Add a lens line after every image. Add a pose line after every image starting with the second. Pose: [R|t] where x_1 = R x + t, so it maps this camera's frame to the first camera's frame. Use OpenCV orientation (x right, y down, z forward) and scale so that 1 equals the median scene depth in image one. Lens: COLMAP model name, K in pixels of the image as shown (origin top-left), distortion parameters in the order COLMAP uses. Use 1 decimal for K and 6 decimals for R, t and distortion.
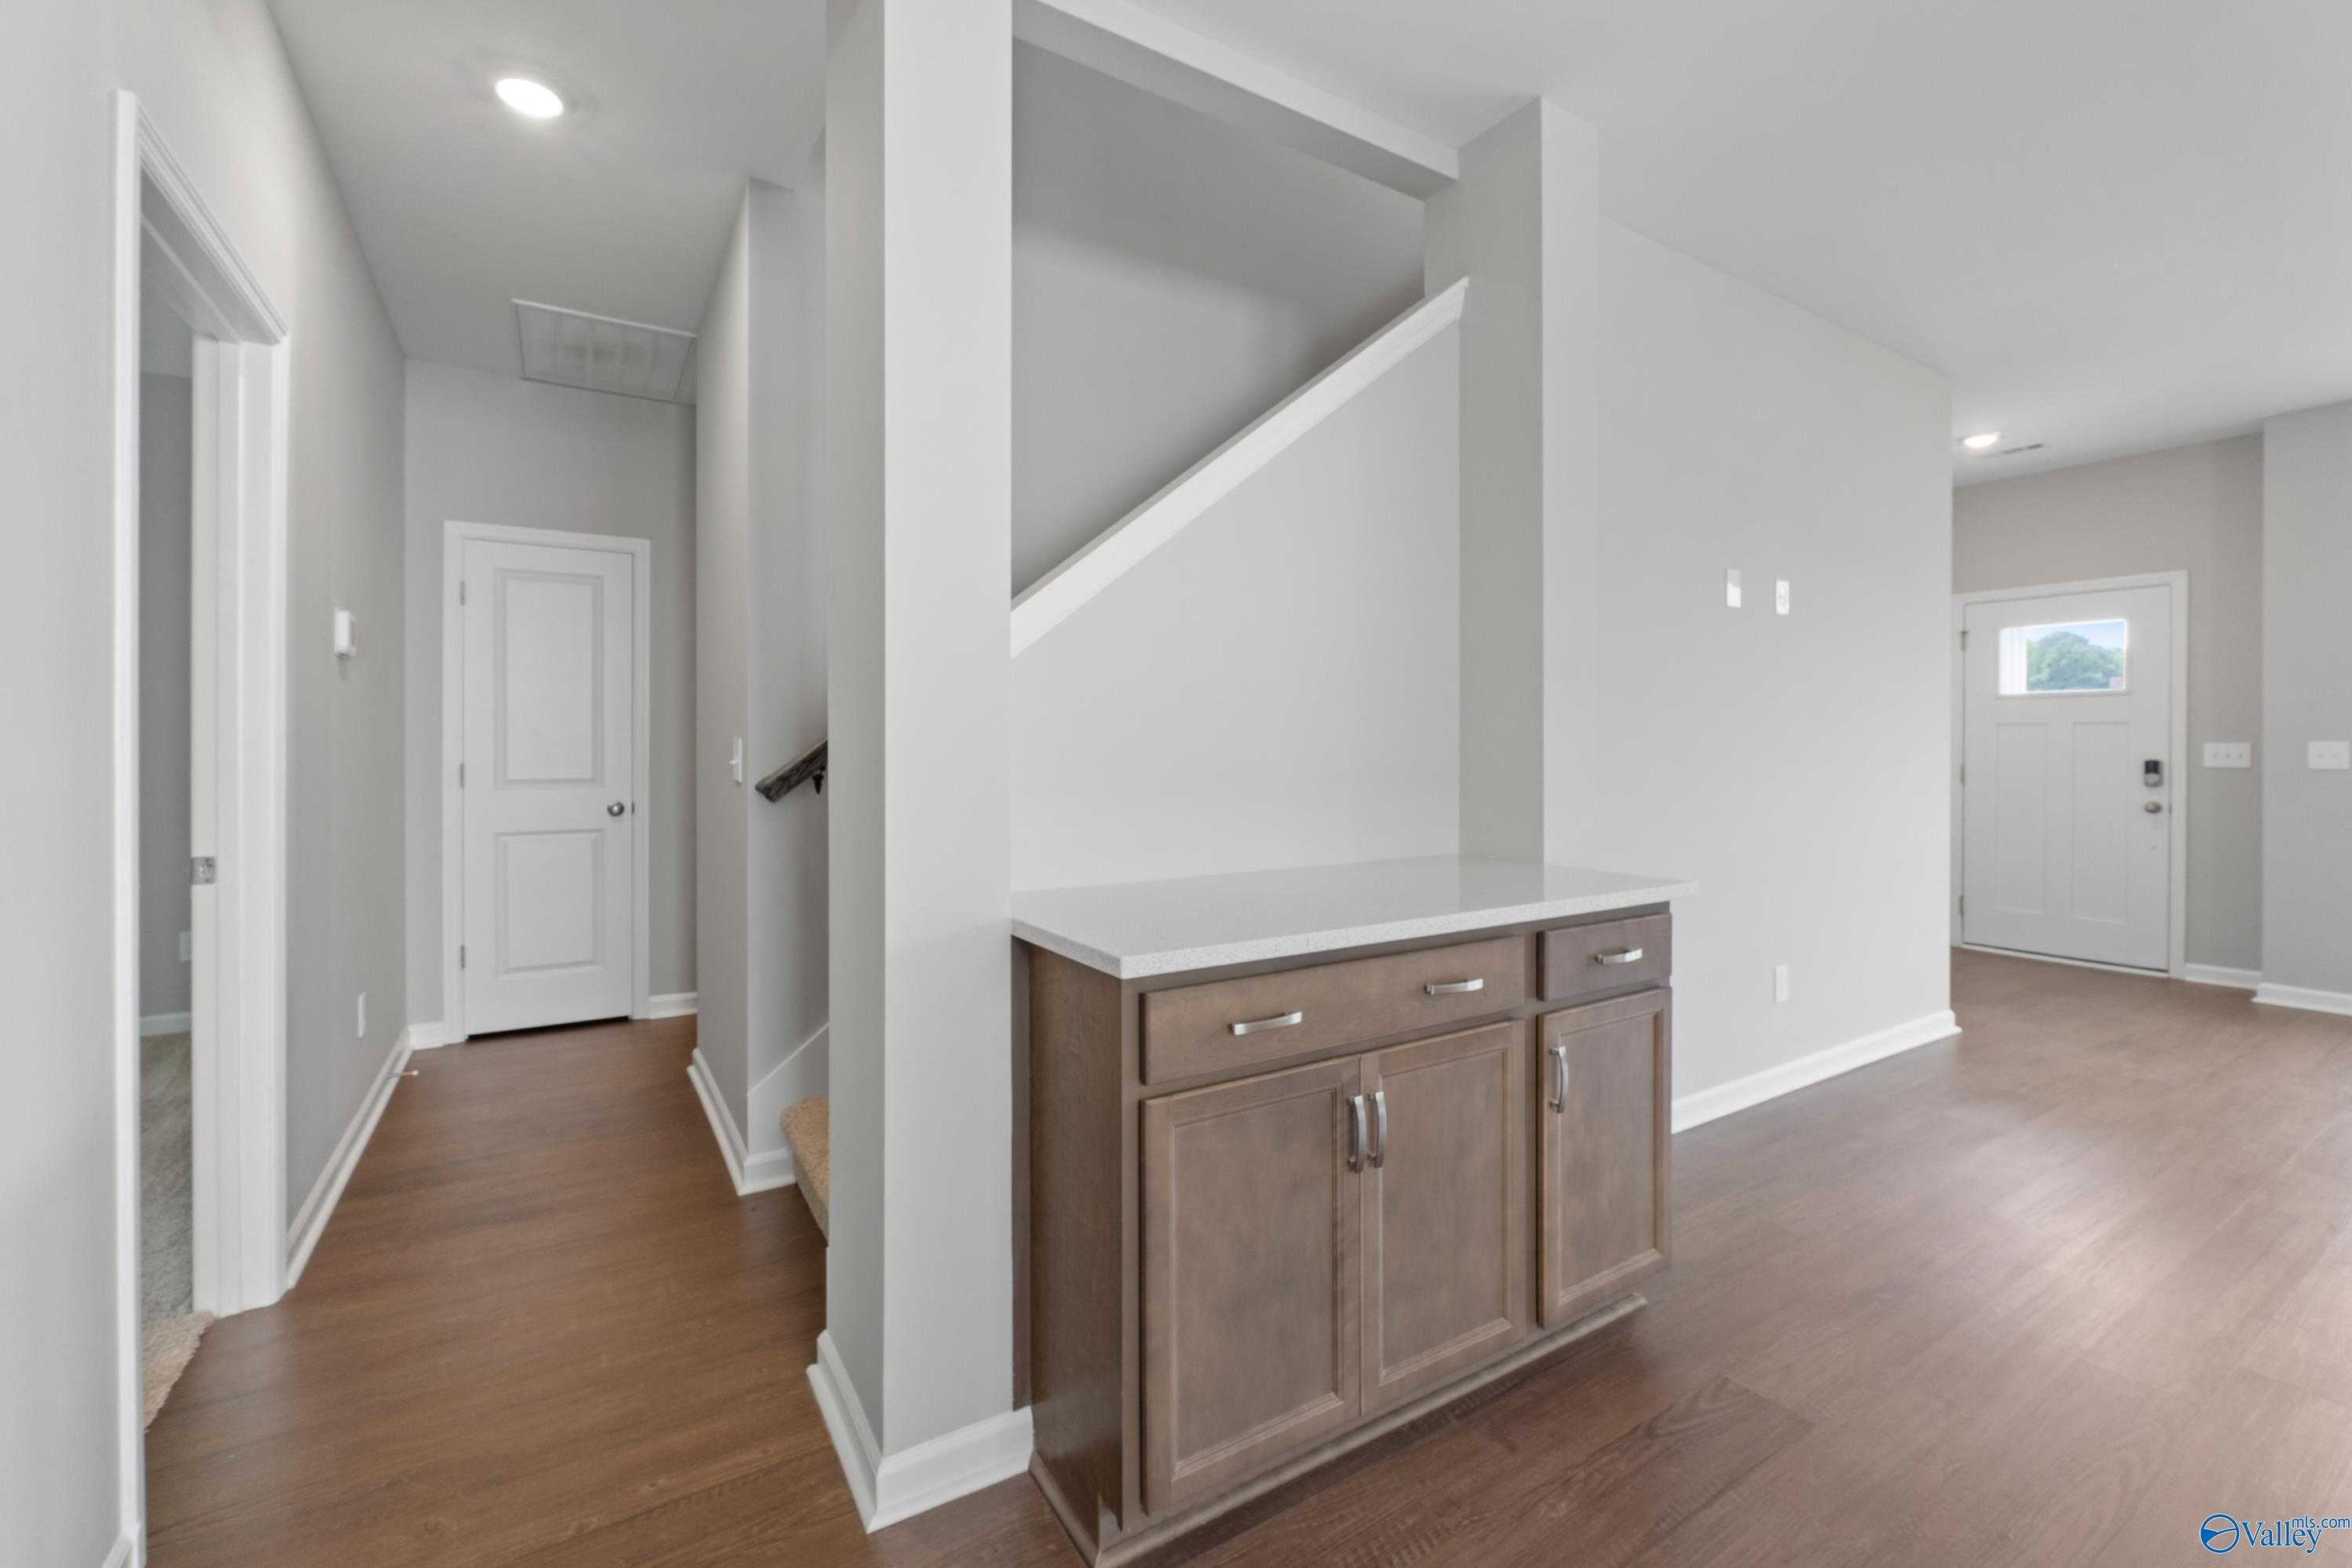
lens RADIAL K [[993.4, 0, 1186.0], [0, 993.4, 777.8], [0, 0, 1]] dist [-0.006655, -0.000436]
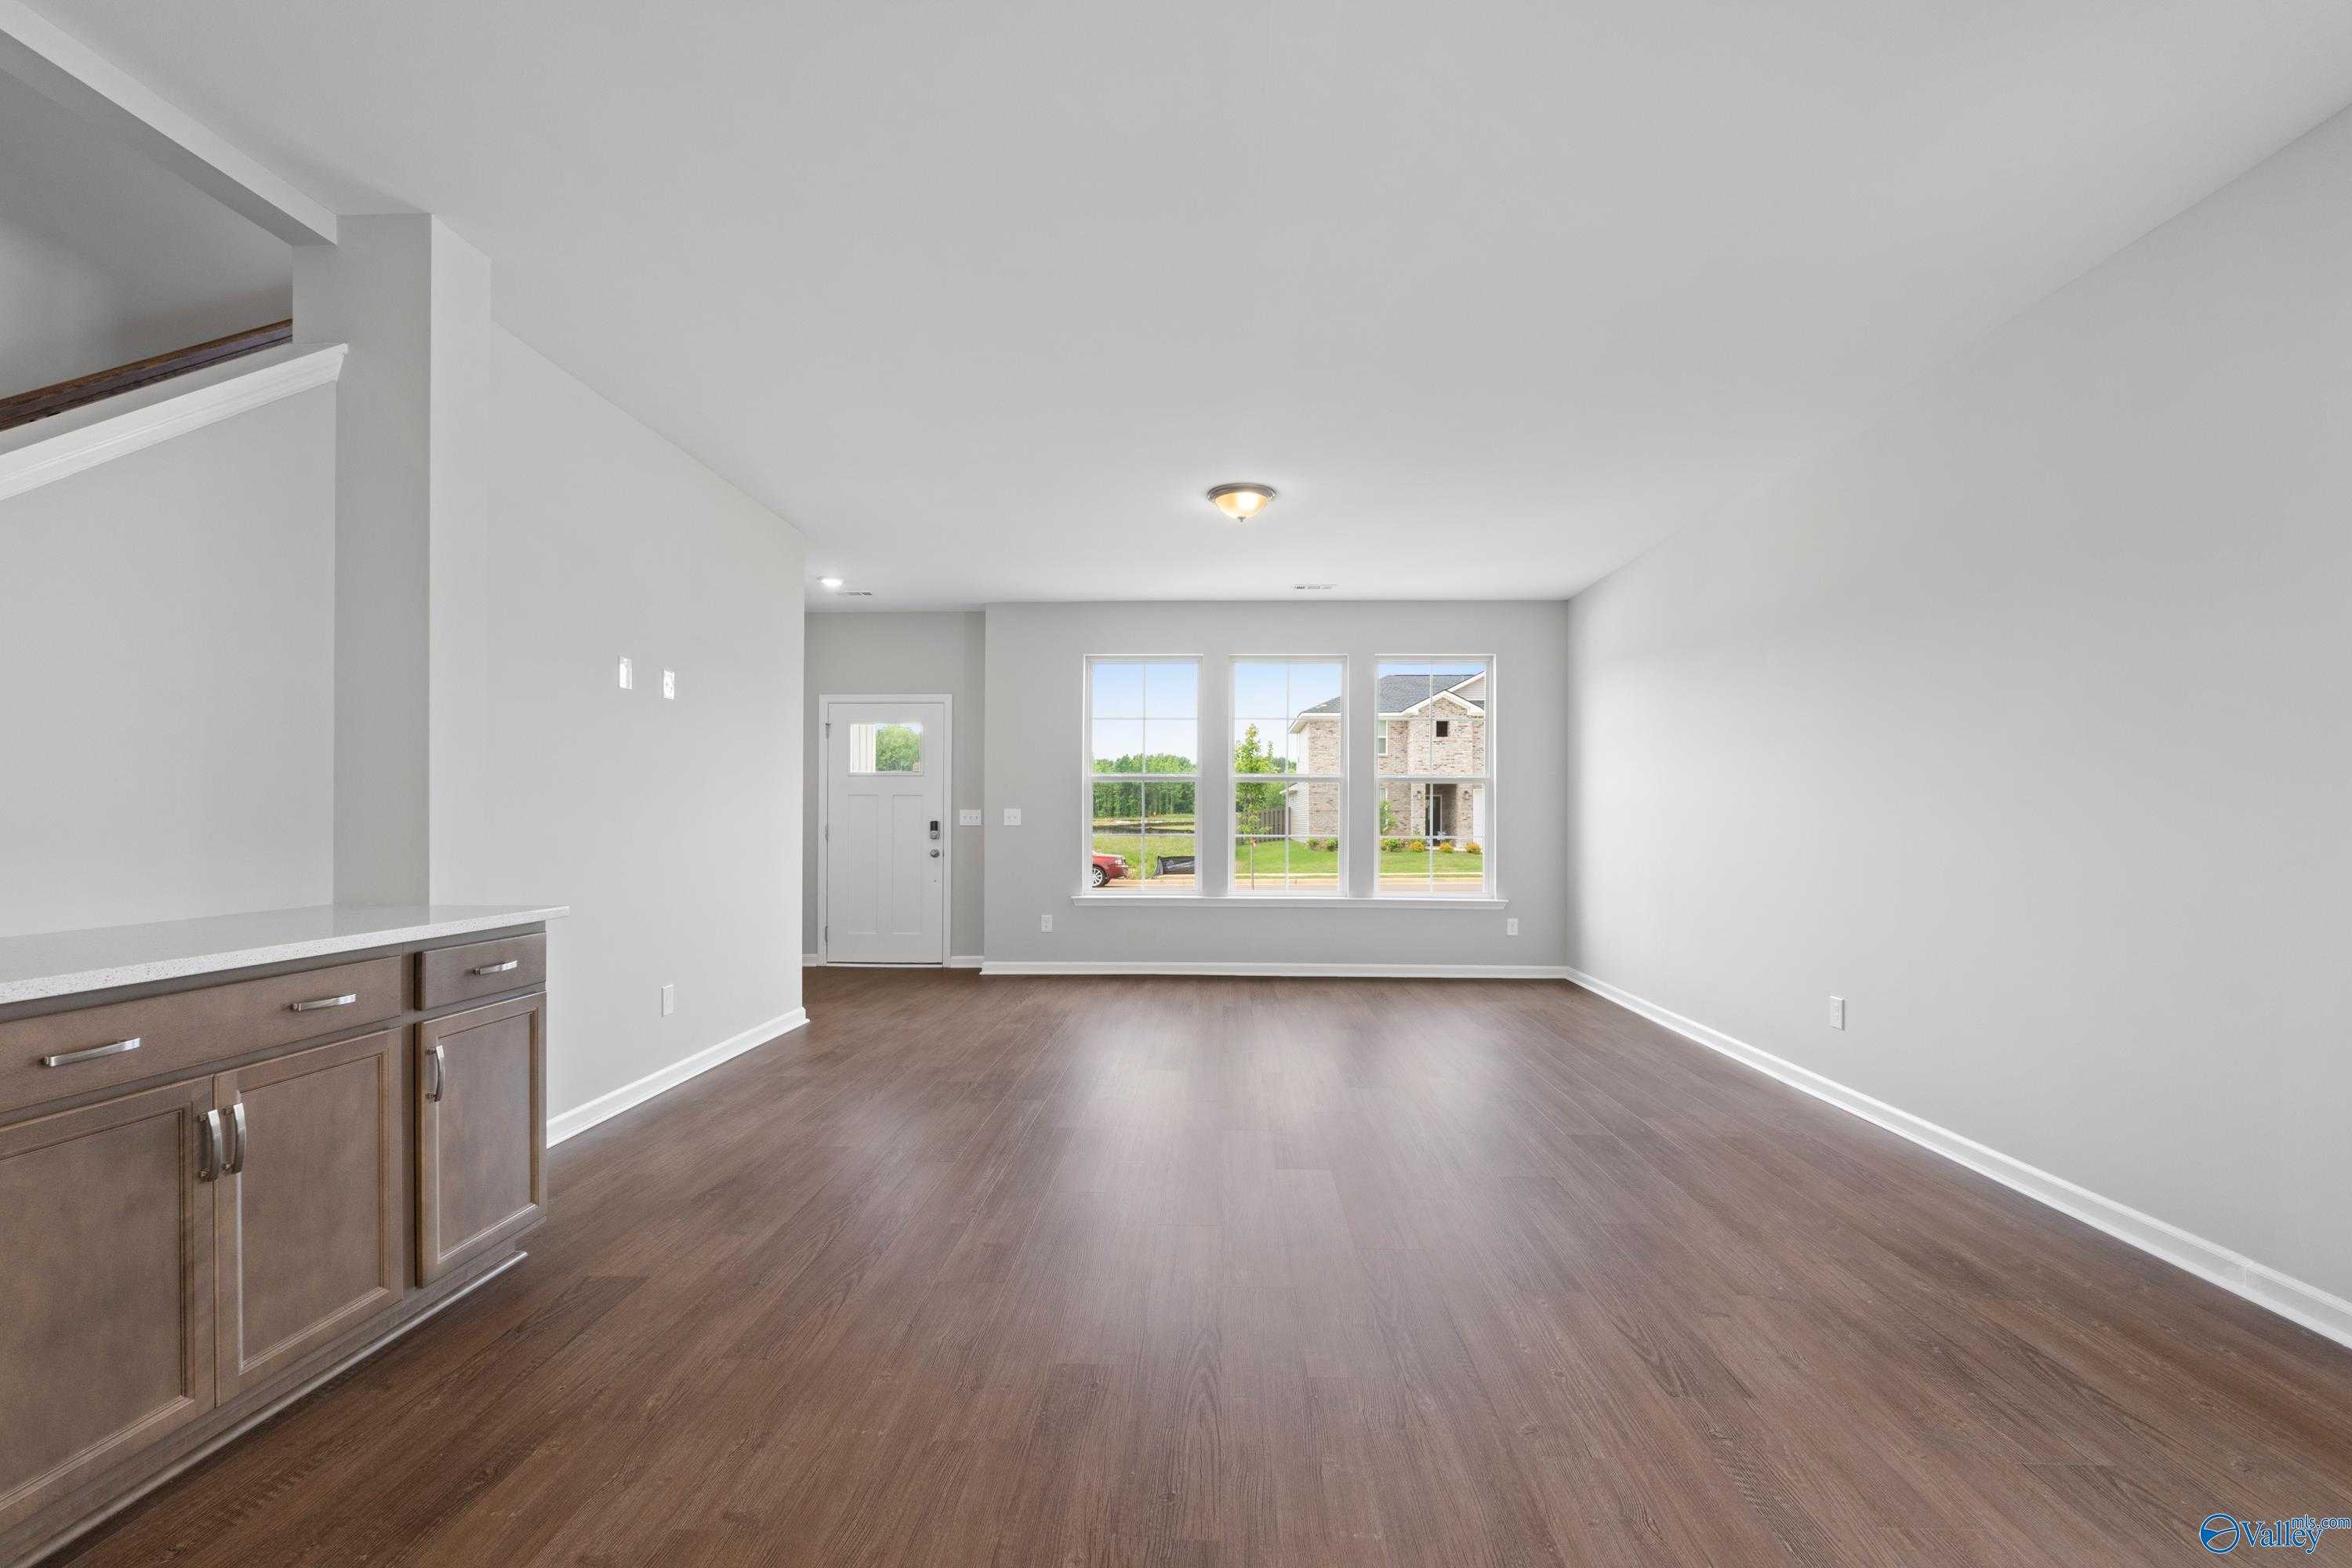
lens RADIAL K [[996.5, 0, 1174.8], [0, 996.5, 817.3], [0, 0, 1]] dist [-0.004948, 0.000204]
pose [[0.572143, 0.006317, 0.820129, -0.102525], [0.016643, 0.999675, -0.019310, 0.033606], [-0.819985, 0.024698, 0.571852, -0.435983]]
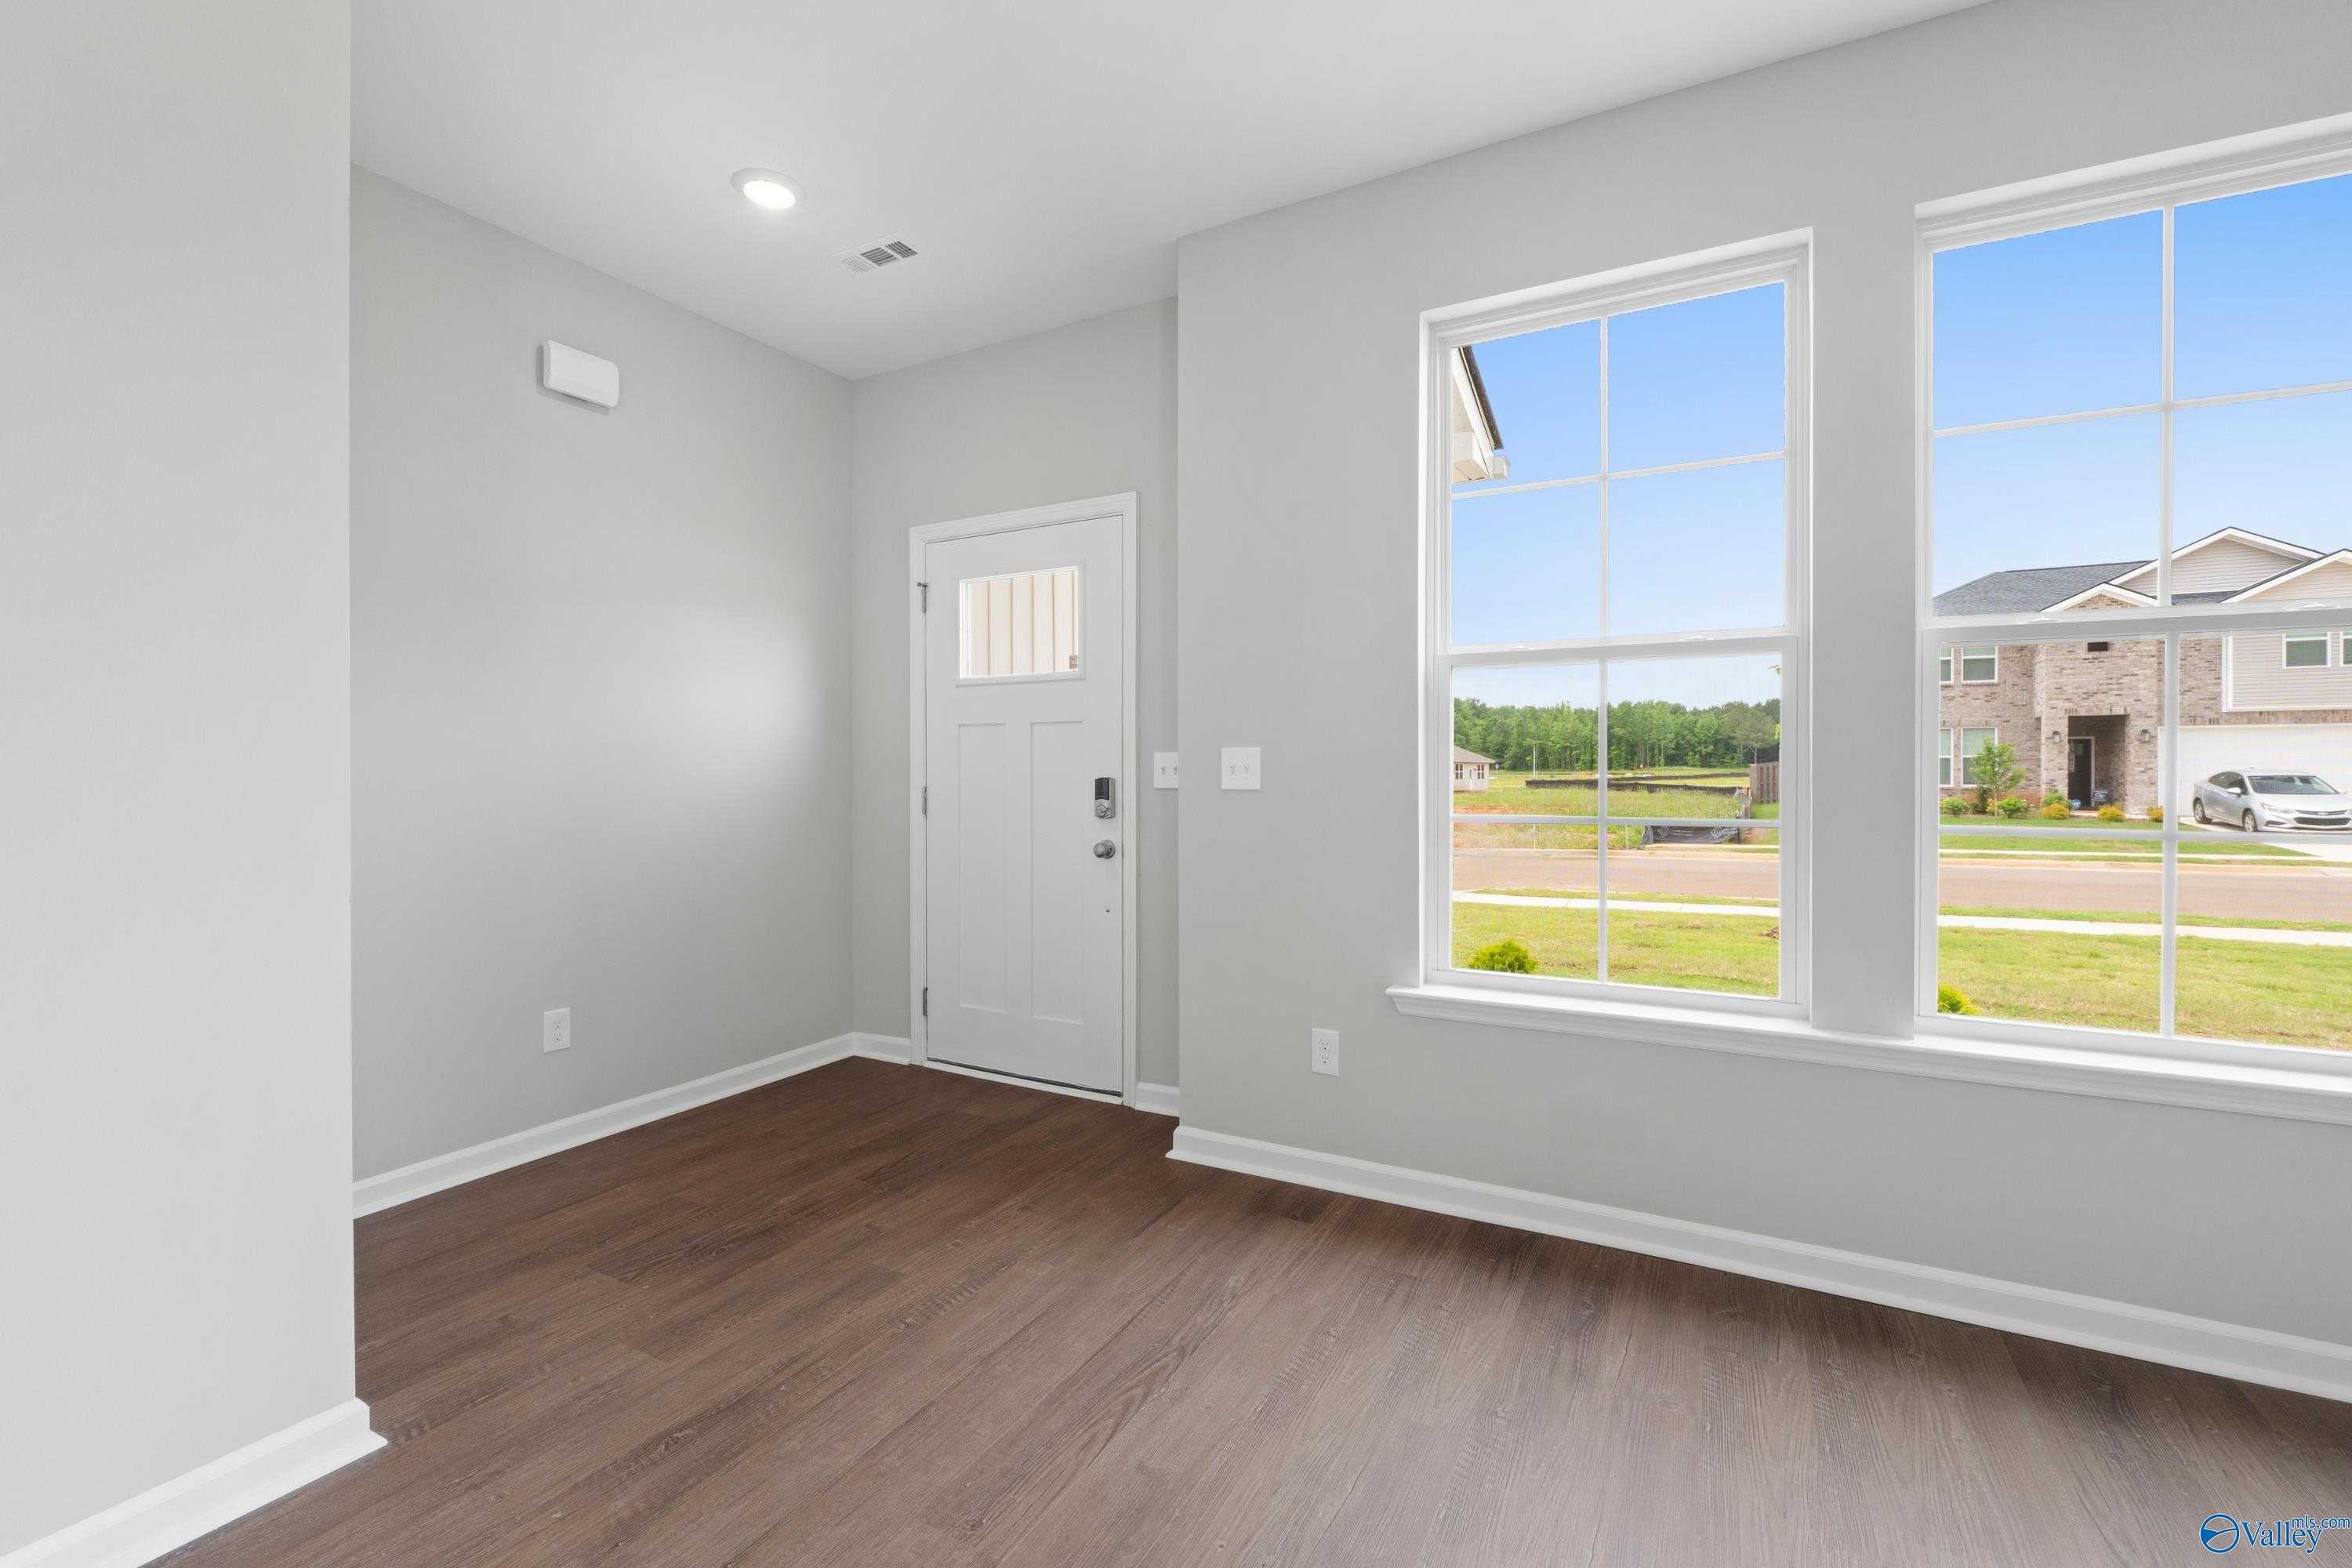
lens RADIAL K [[993.4, 0, 1186.0], [0, 993.4, 777.8], [0, 0, 1]] dist [-0.006655, -0.000436]
pose [[0.872307, 0.000415, 0.488959, 2.112960], [0.009780, 0.999785, -0.018296, -0.015327], [-0.488861, 0.020742, 0.872115, 1.167844]]
